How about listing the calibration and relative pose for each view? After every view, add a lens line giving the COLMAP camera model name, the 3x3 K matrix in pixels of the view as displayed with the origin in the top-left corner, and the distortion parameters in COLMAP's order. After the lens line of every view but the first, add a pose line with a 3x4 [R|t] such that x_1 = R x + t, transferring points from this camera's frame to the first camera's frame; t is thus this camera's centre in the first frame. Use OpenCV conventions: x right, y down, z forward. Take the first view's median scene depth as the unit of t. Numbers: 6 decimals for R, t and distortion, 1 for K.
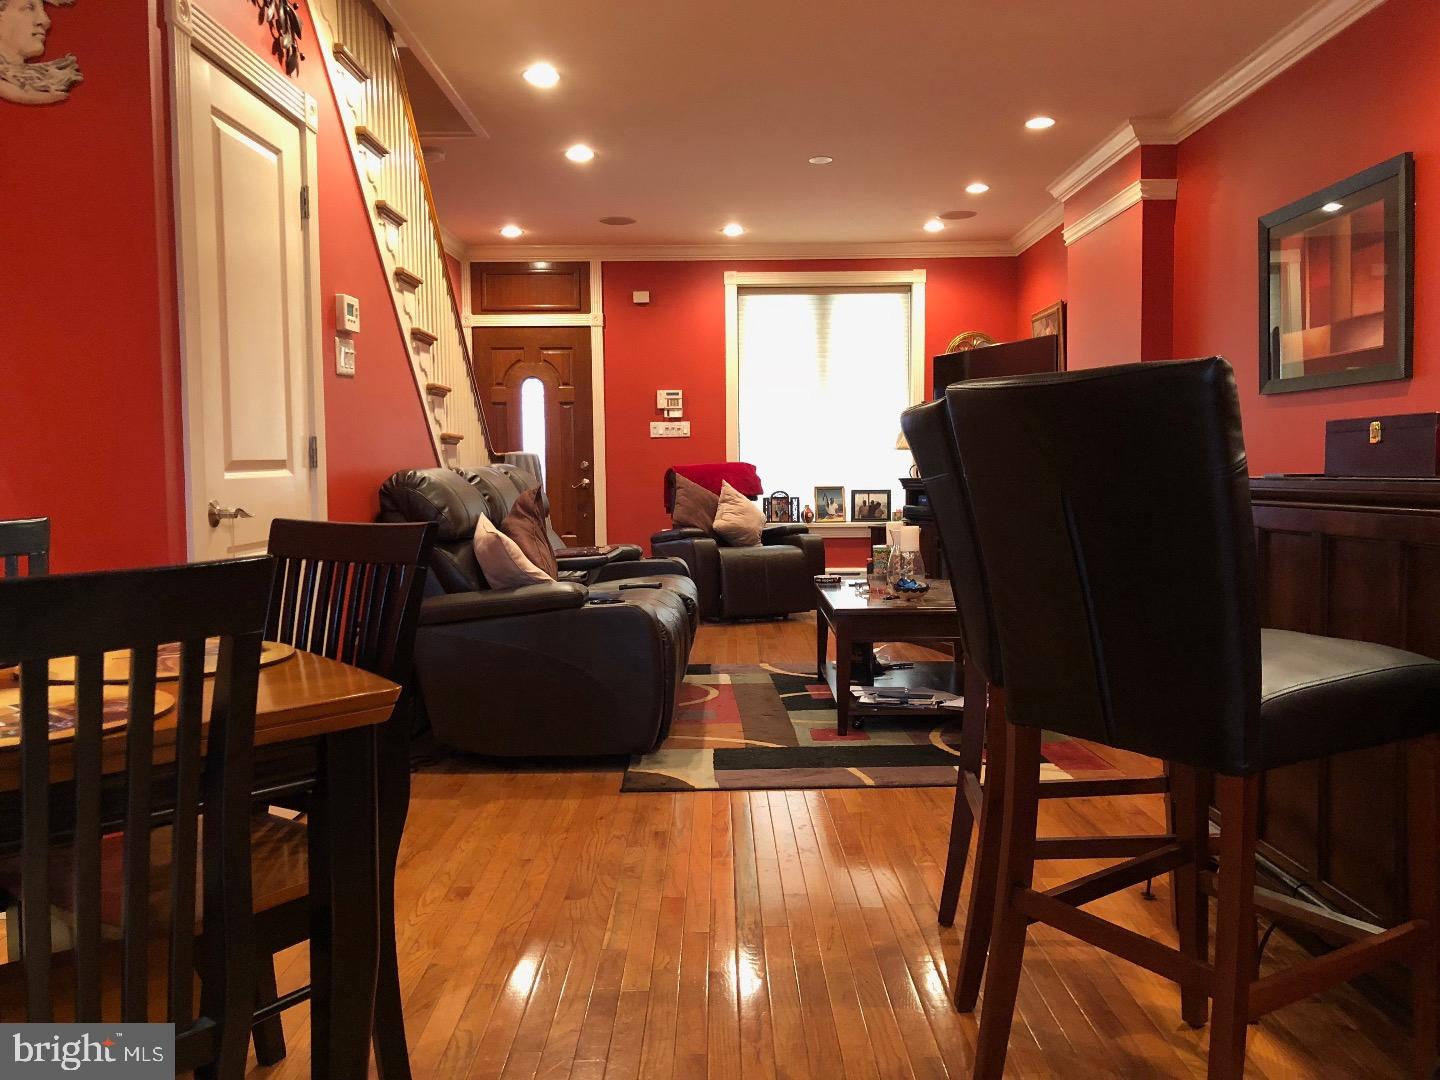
lens RADIAL K [[1165.5, 0, 720.0], [0, 1165.5, 540.0], [0, 0, 1]] dist [0.116059, -0.306677]
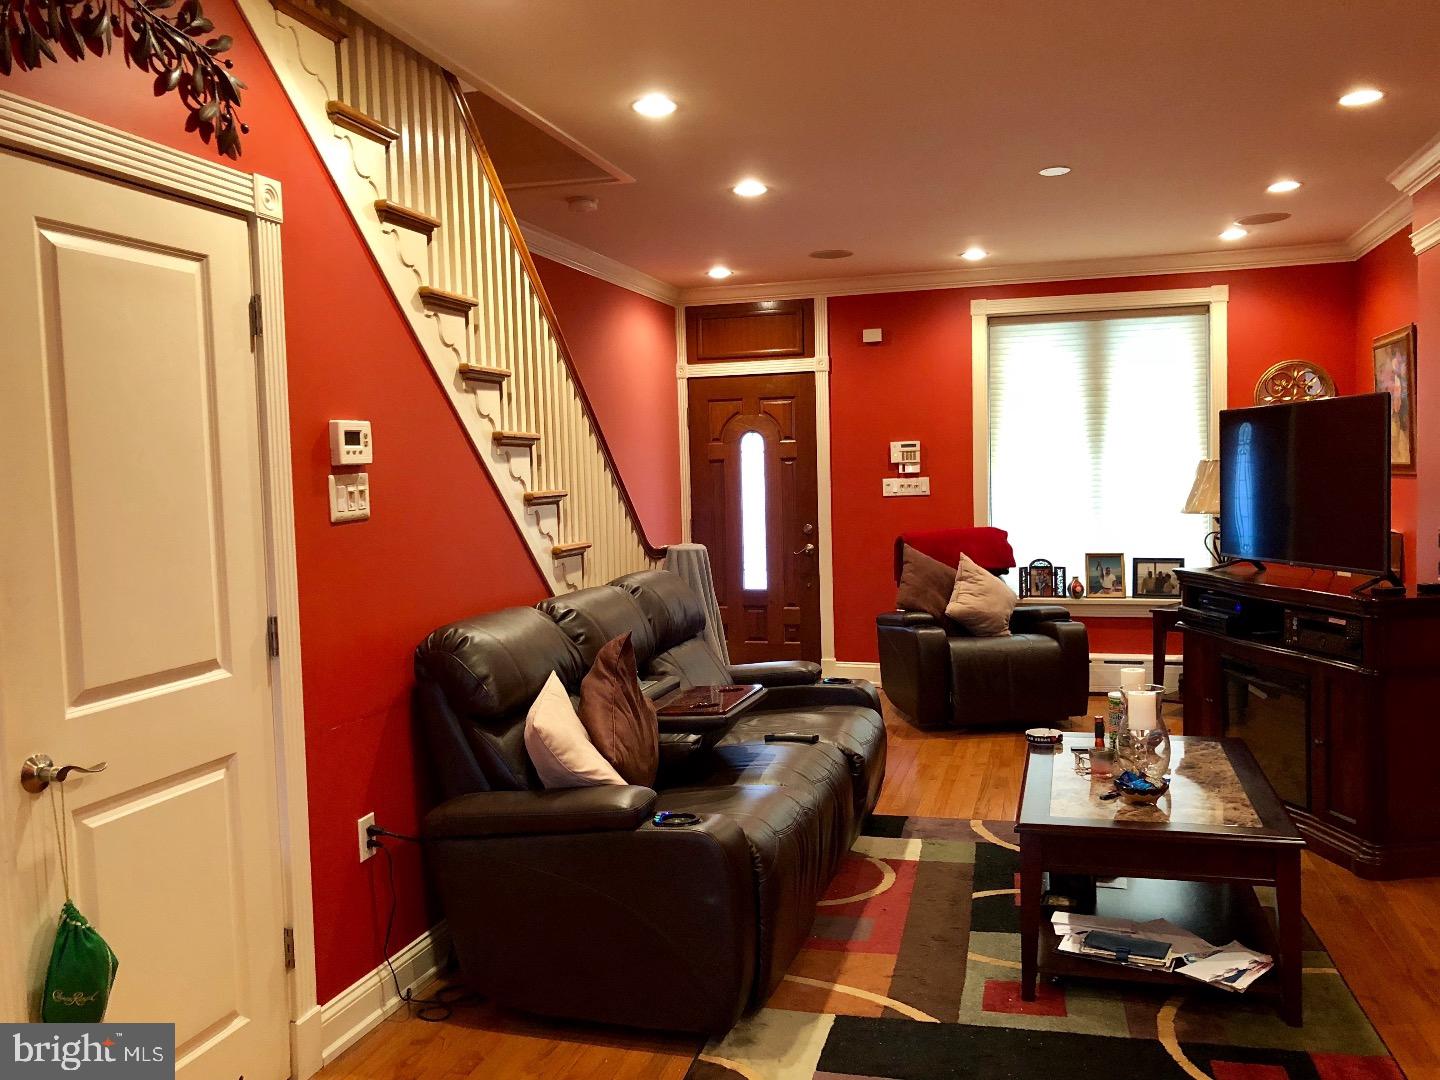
lens RADIAL K [[1176.3, 0, 706.6], [0, 1176.3, 532.5], [0, 0, 1]] dist [0.069087, -0.123685]
pose [[0.960931, -0.001882, -0.276783, 0.057743], [-0.001024, 0.999946, -0.010352, -0.053804], [0.276787, 0.010231, 0.960877, 0.131576]]
